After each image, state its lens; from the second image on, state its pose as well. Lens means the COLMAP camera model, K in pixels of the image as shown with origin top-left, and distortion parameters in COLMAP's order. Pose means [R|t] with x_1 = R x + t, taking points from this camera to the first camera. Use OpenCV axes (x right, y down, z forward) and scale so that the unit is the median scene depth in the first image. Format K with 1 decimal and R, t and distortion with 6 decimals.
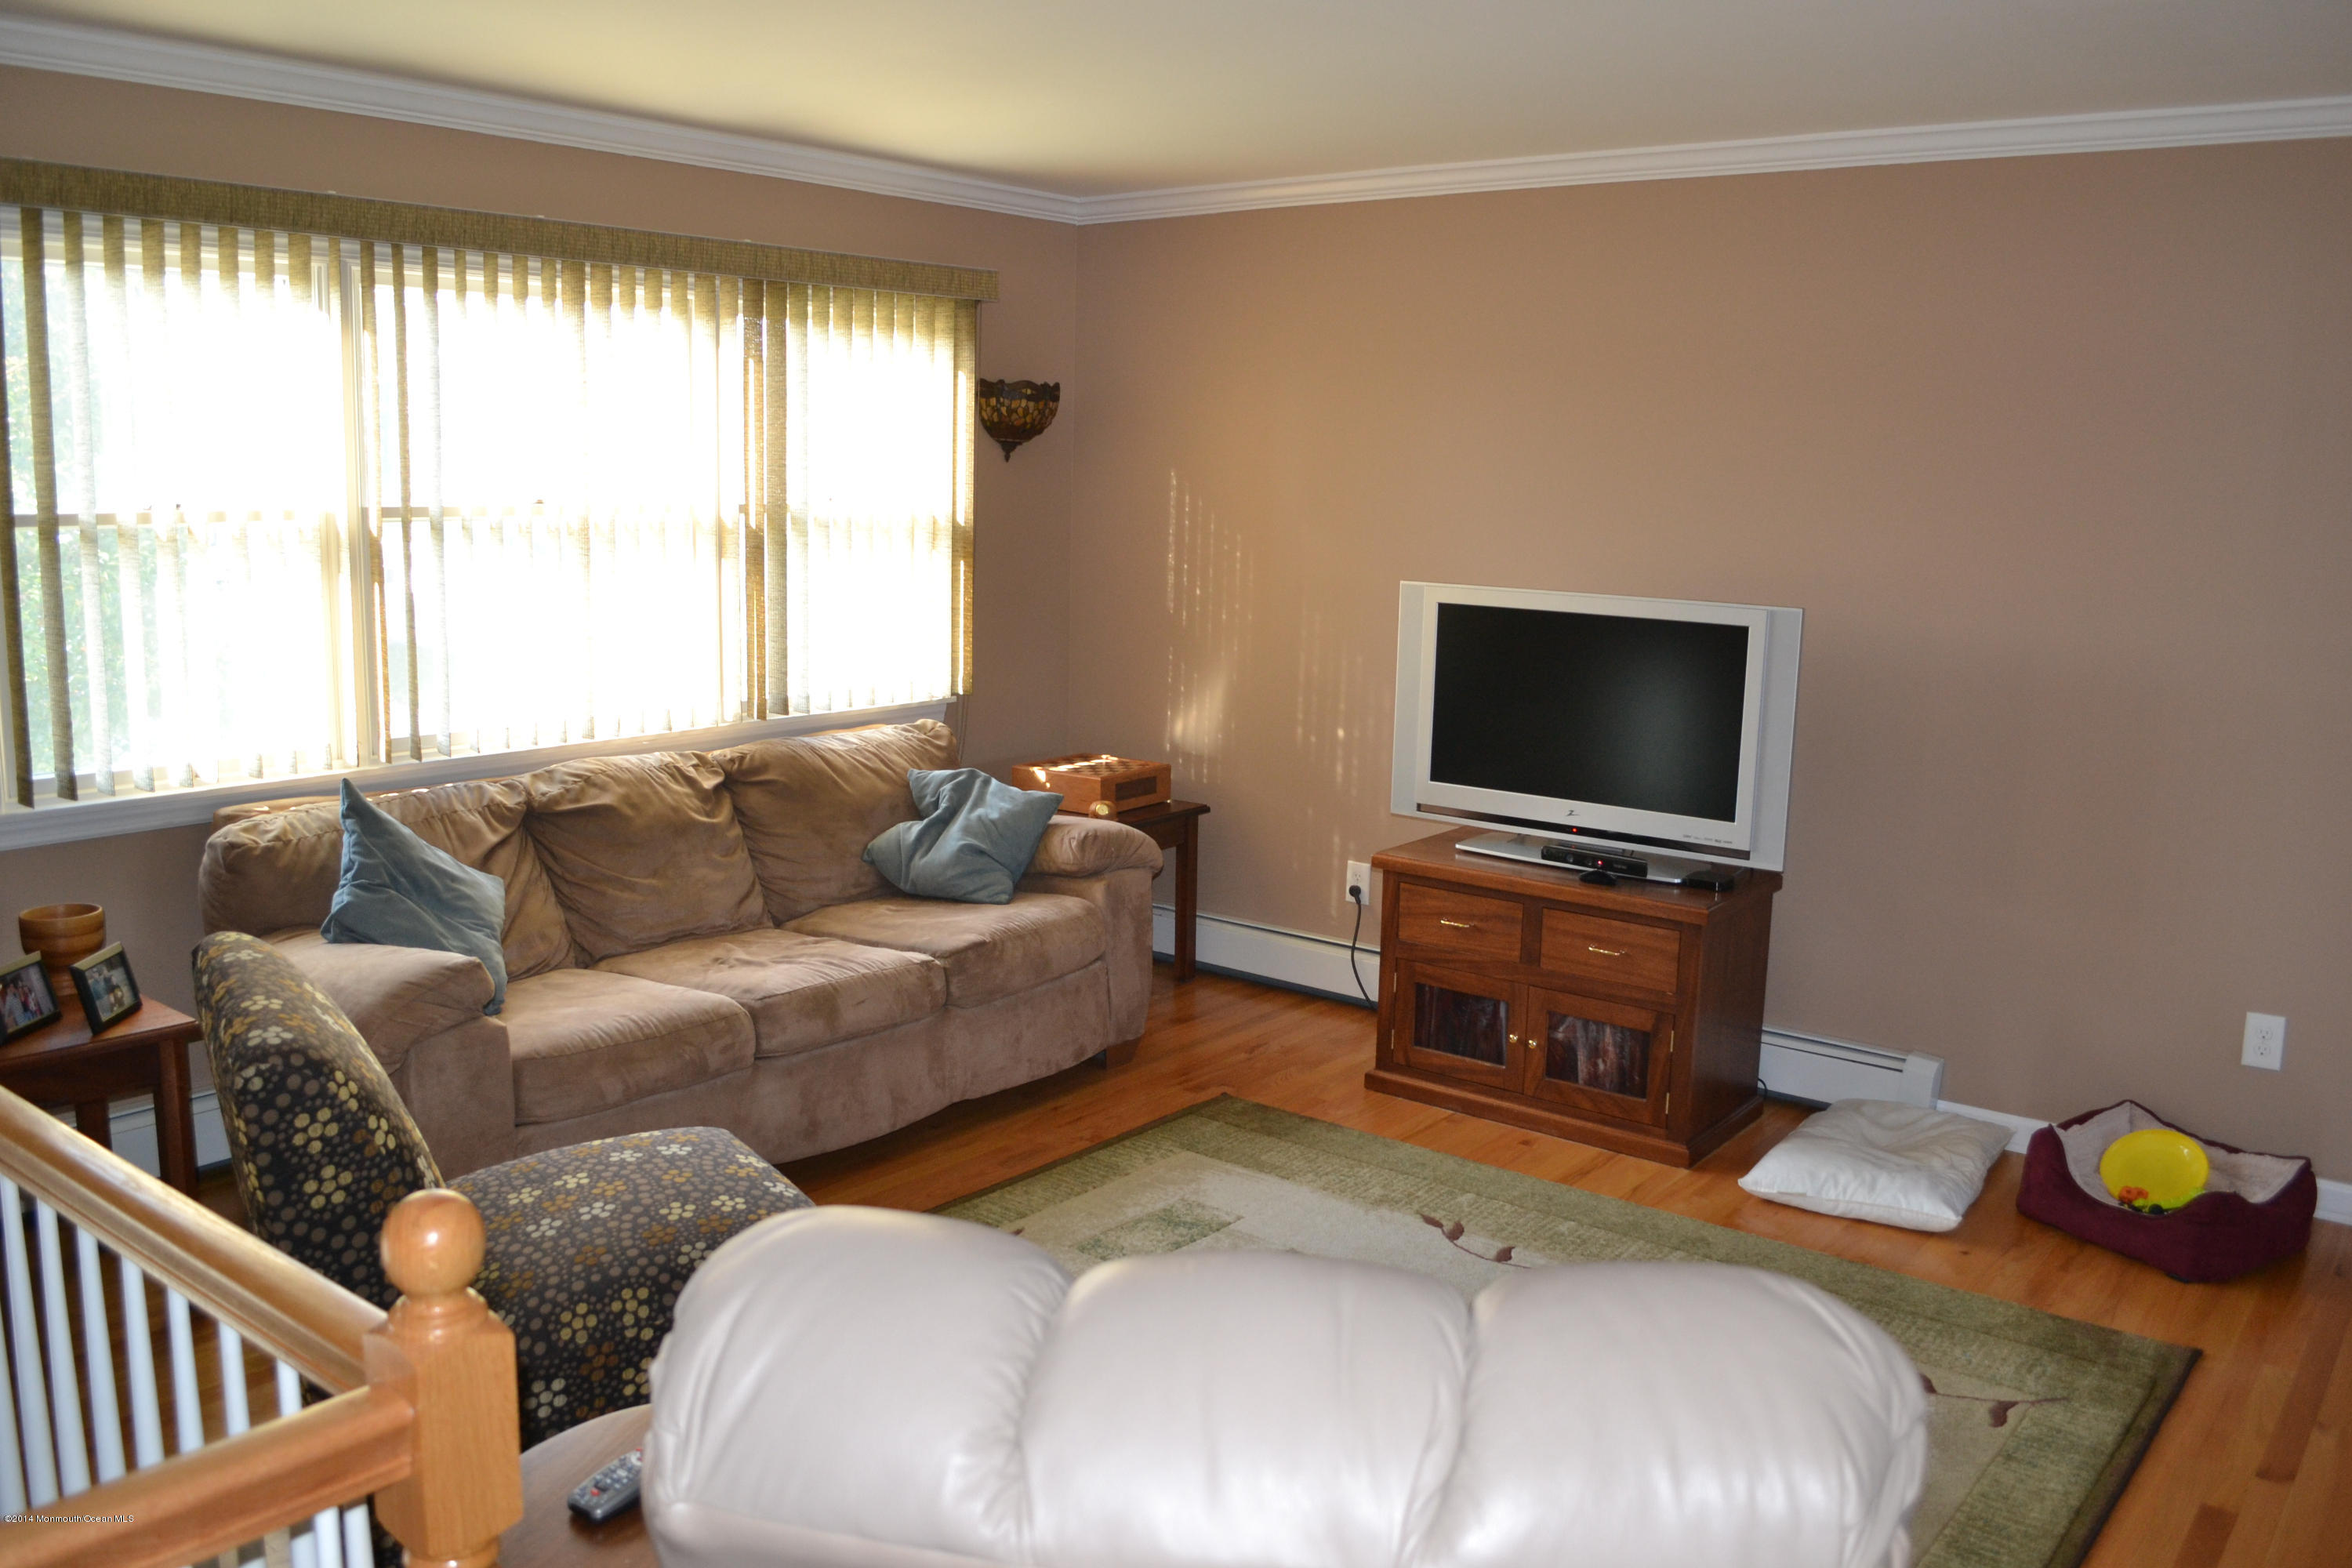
lens RADIAL K [[1883.7, 0, 1180.9], [0, 1883.7, 770.4], [0, 0, 1]] dist [-0.082607, 0.011631]
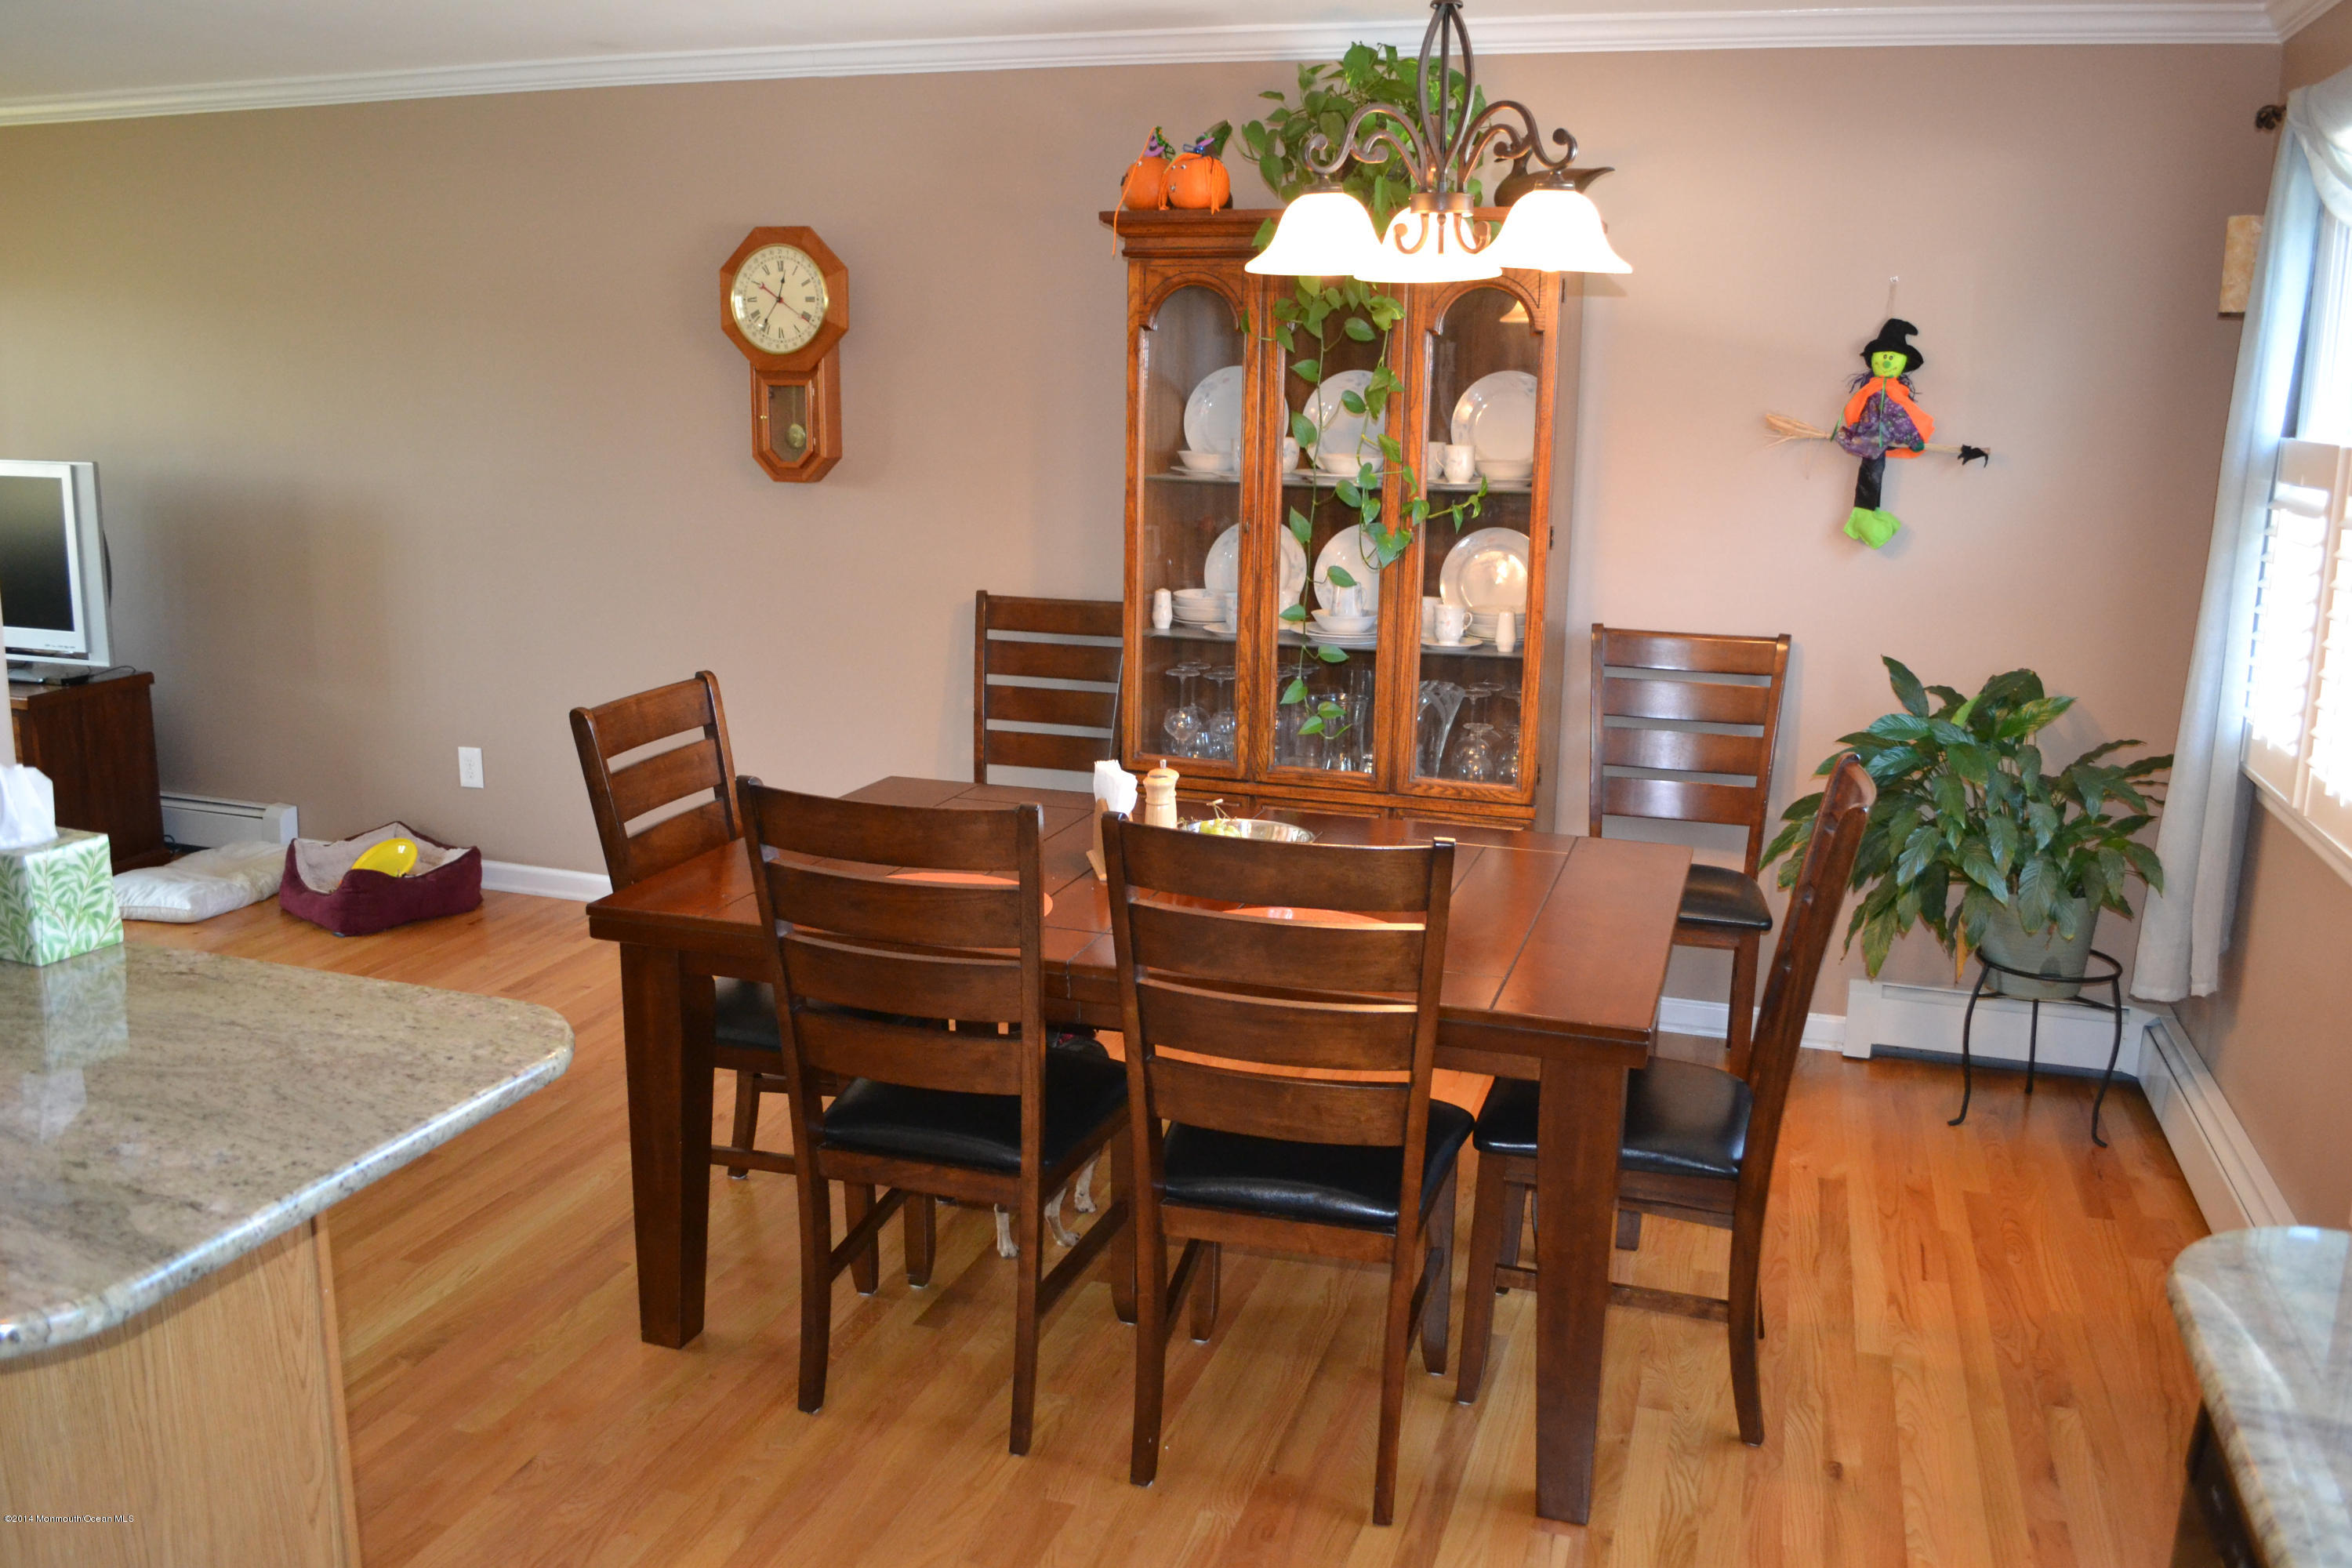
lens RADIAL K [[1883.7, 0, 1163.6], [0, 1883.7, 779.1], [0, 0, 1]] dist [-0.082607, 0.011631]
pose [[0.942930, -0.076175, 0.324162, 0.573780], [0.058106, 0.996187, 0.065075, 0.088701], [-0.327883, -0.042525, 0.943761, -0.428712]]
